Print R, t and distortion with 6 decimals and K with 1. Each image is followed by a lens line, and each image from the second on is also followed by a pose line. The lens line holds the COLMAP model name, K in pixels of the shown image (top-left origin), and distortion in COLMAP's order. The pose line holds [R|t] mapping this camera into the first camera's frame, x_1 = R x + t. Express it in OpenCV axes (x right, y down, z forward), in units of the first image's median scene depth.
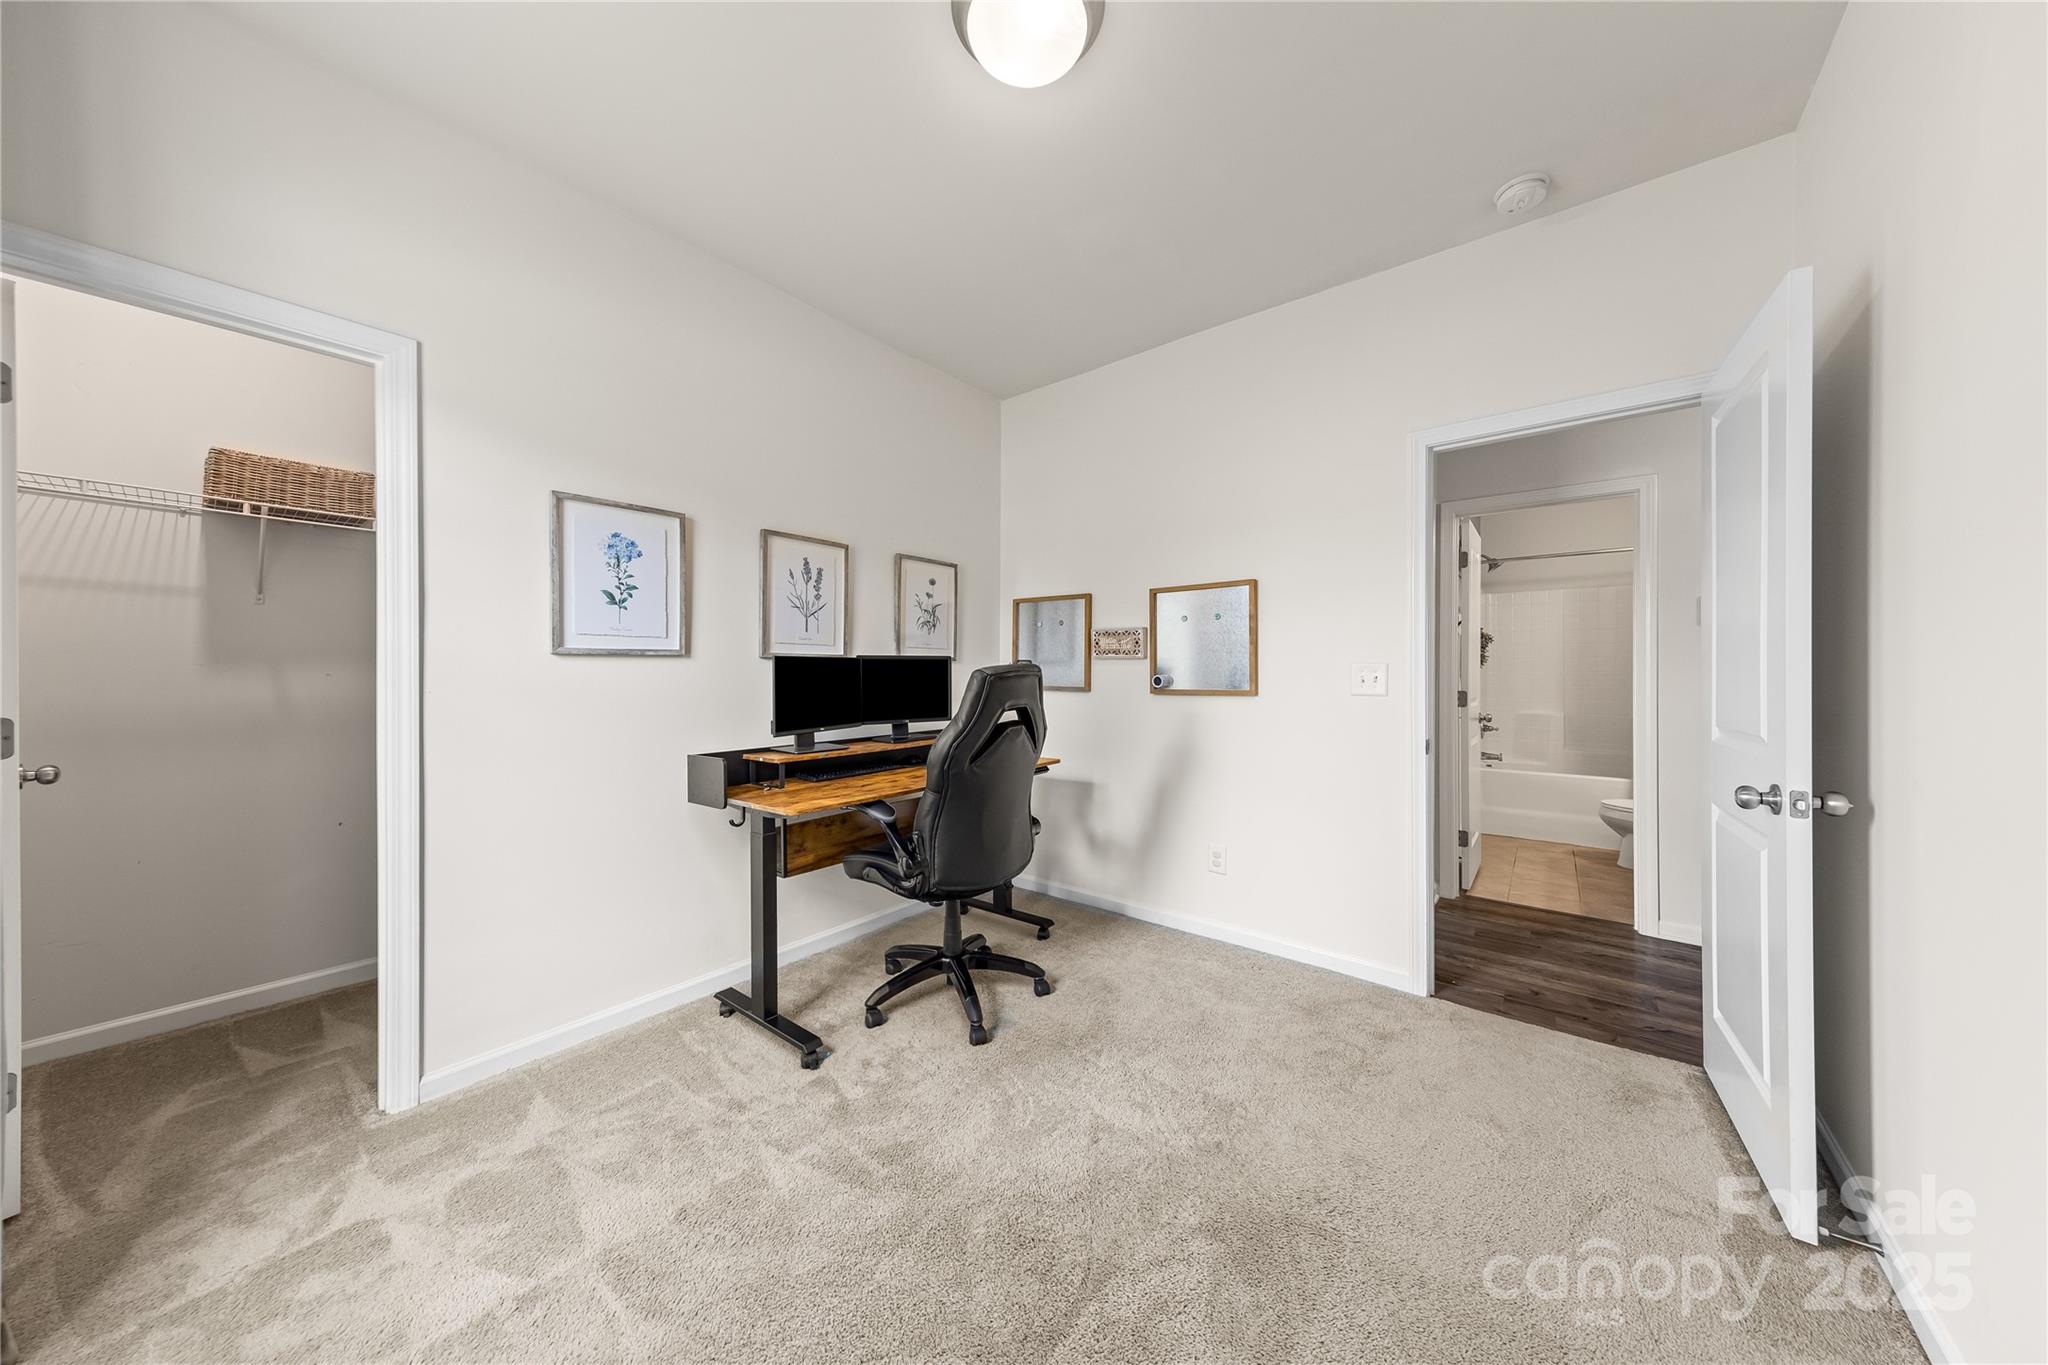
lens RADIAL K [[653.6, 0, 1024.1], [0, 653.6, 688.9], [0, 0, 1]] dist [0.007694, 0.000055]
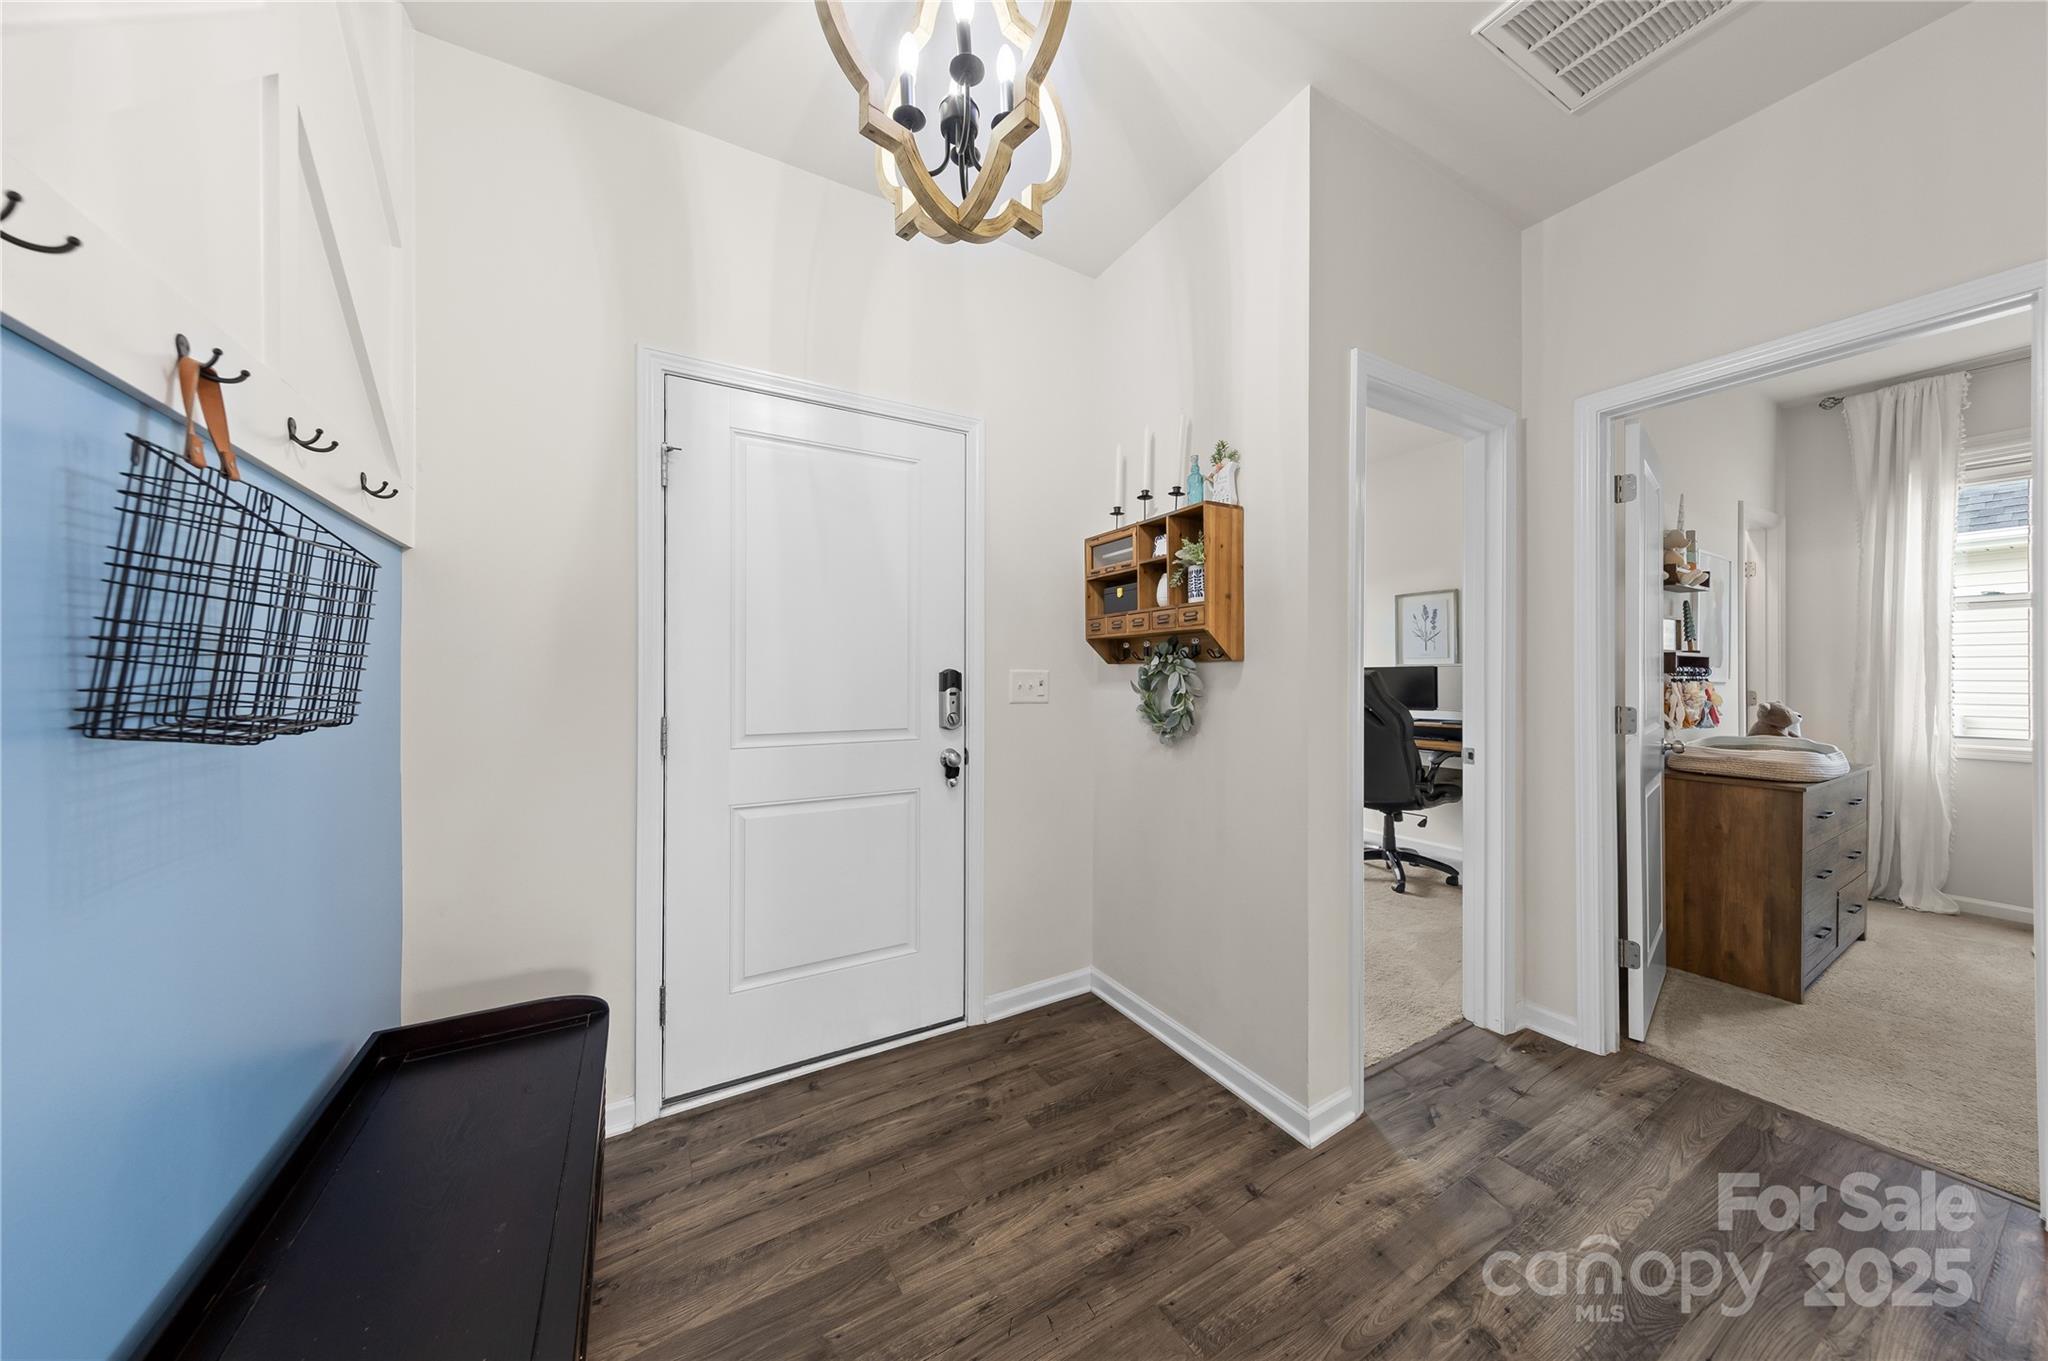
lens RADIAL K [[662.7, 0, 1027.6], [0, 662.7, 689.6], [0, 0, 1]] dist [0.005736, -0.000124]
pose [[-0.364388, 0.010122, -0.931192, 1.669411], [-0.021026, 0.999597, 0.019093, -0.000741], [0.931010, 0.026536, -0.364028, 0.733862]]
